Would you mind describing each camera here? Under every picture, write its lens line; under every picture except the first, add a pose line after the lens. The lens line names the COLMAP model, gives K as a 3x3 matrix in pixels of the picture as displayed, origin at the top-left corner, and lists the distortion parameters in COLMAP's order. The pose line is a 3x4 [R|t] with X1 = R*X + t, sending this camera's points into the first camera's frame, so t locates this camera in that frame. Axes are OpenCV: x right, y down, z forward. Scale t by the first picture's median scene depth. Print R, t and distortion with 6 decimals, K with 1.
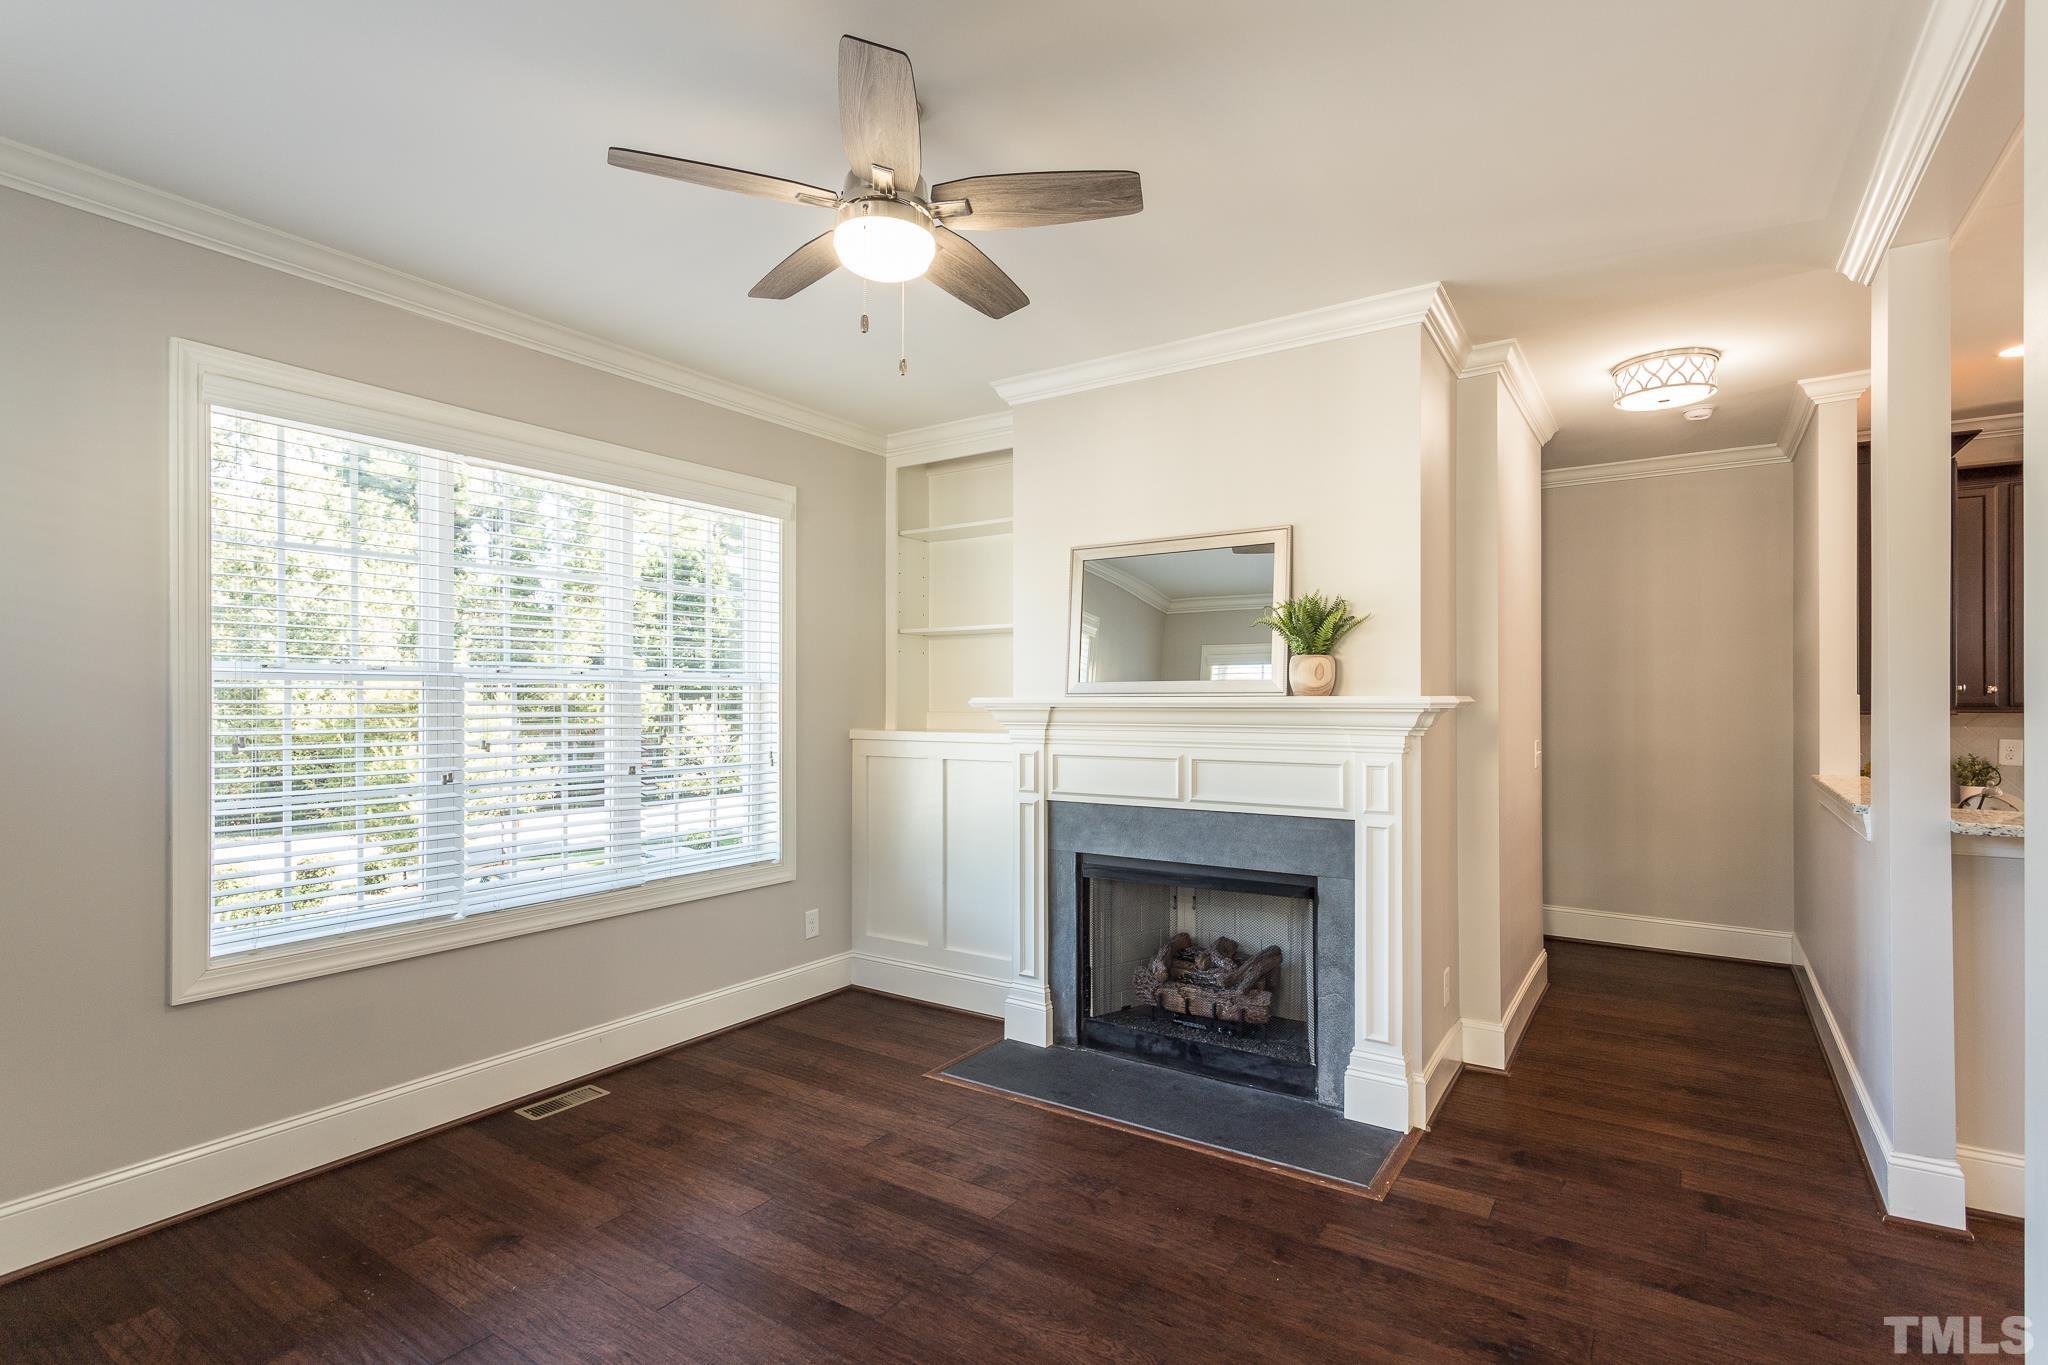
lens RADIAL K [[966.4, 0, 1032.7], [0, 966.4, 680.8], [0, 0, 1]] dist [0.002102, 0.000370]
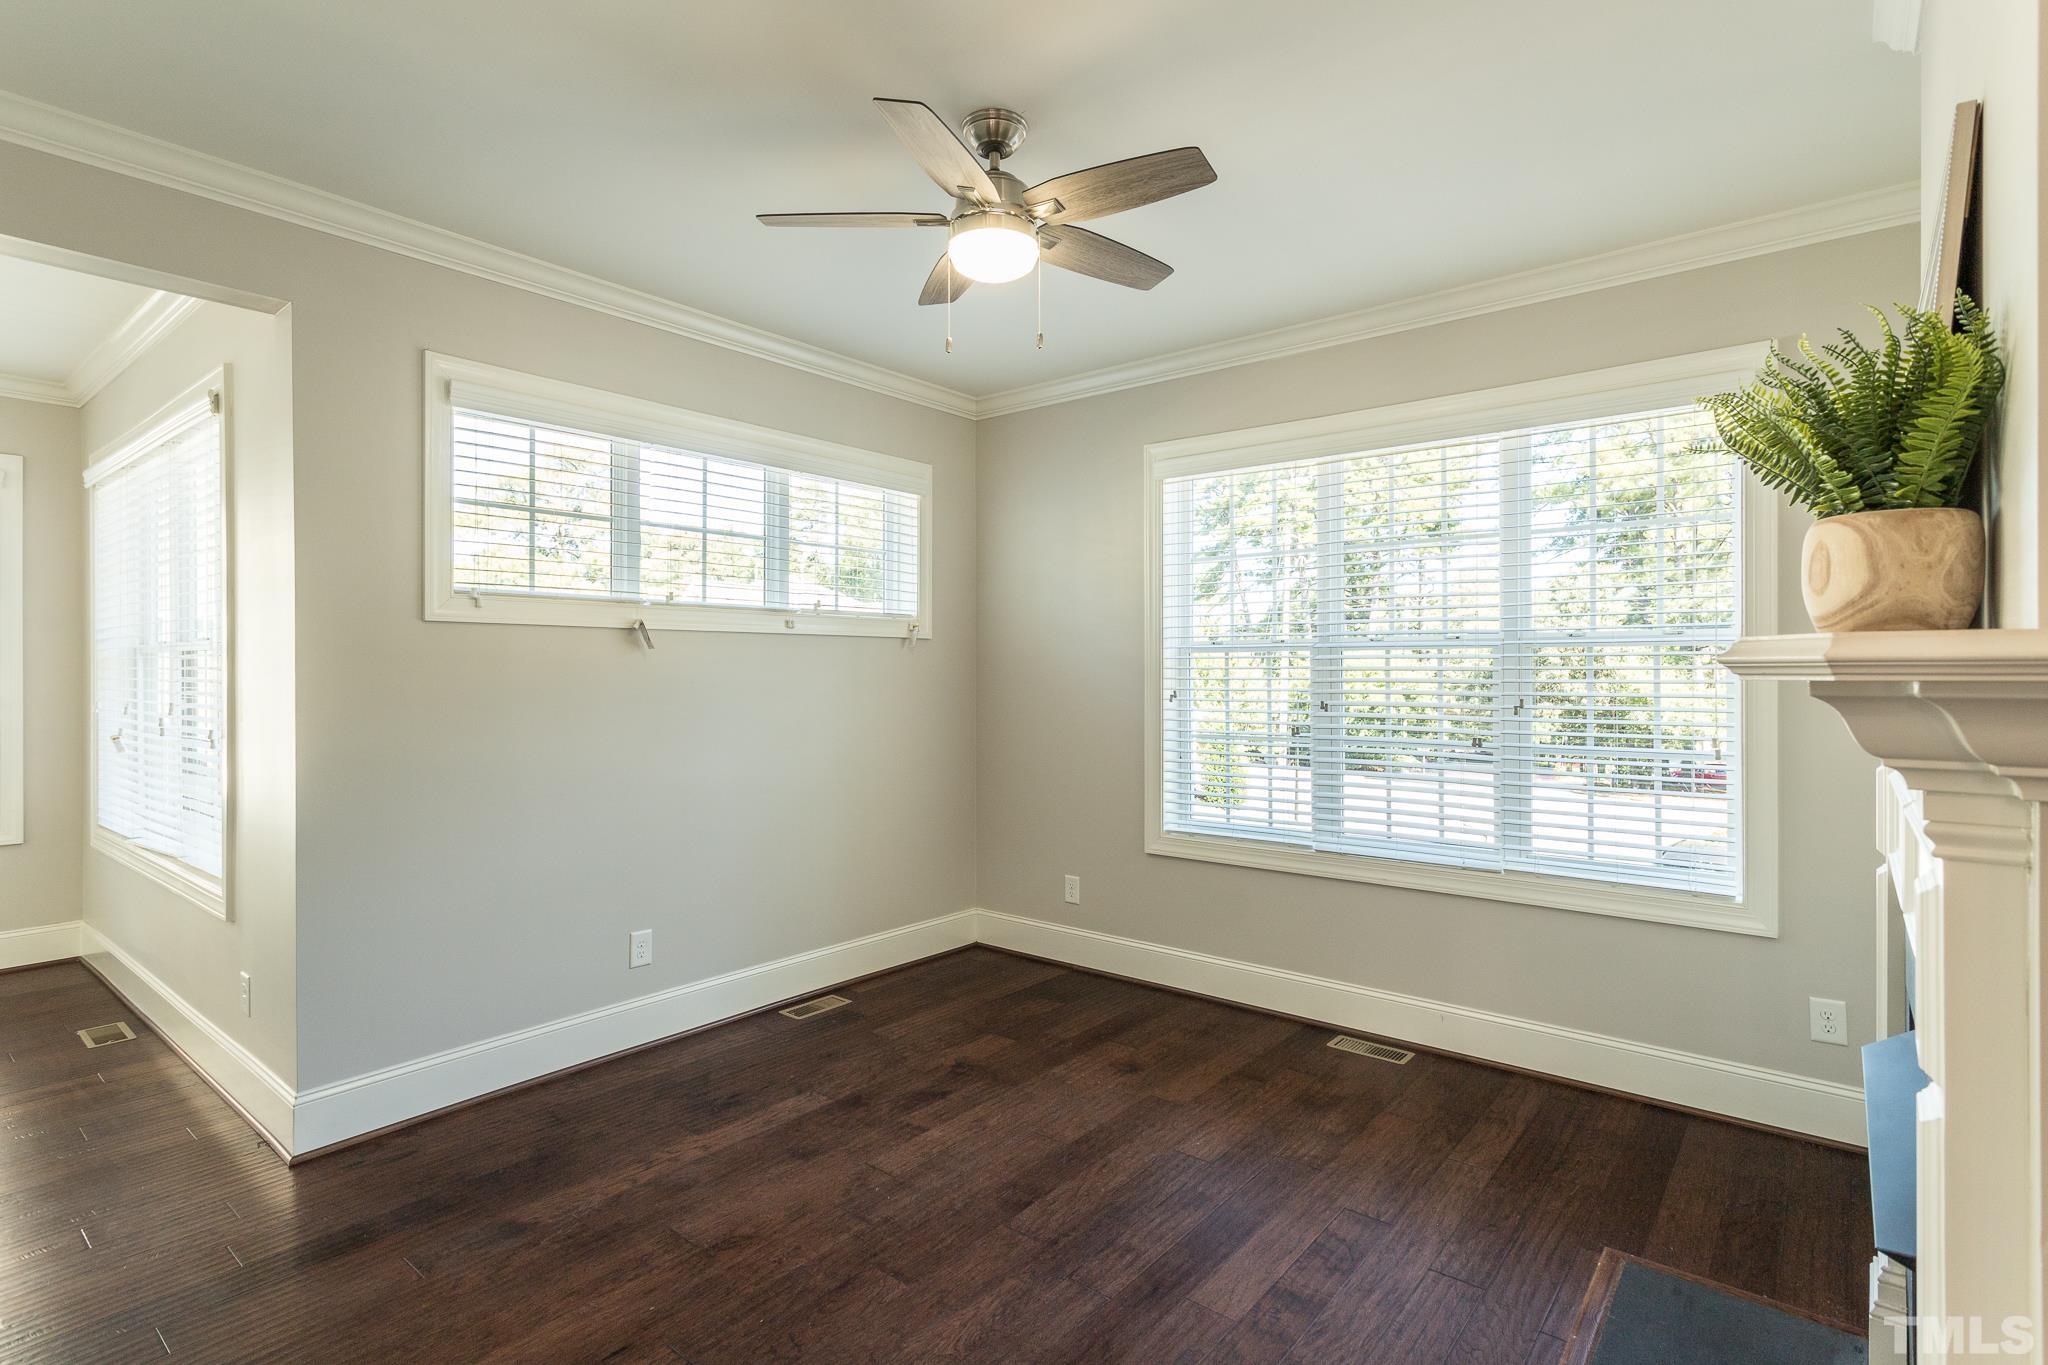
lens RADIAL K [[1004.6, 0, 1017.9], [0, 1004.6, 663.8], [0, 0, 1]] dist [0.004445, 0.000885]
pose [[-0.101045, 0.000194, -0.994882, 0.733816], [0.030037, 0.999545, -0.002855, 0.011257], [0.994428, -0.030171, -0.101005, 0.852953]]
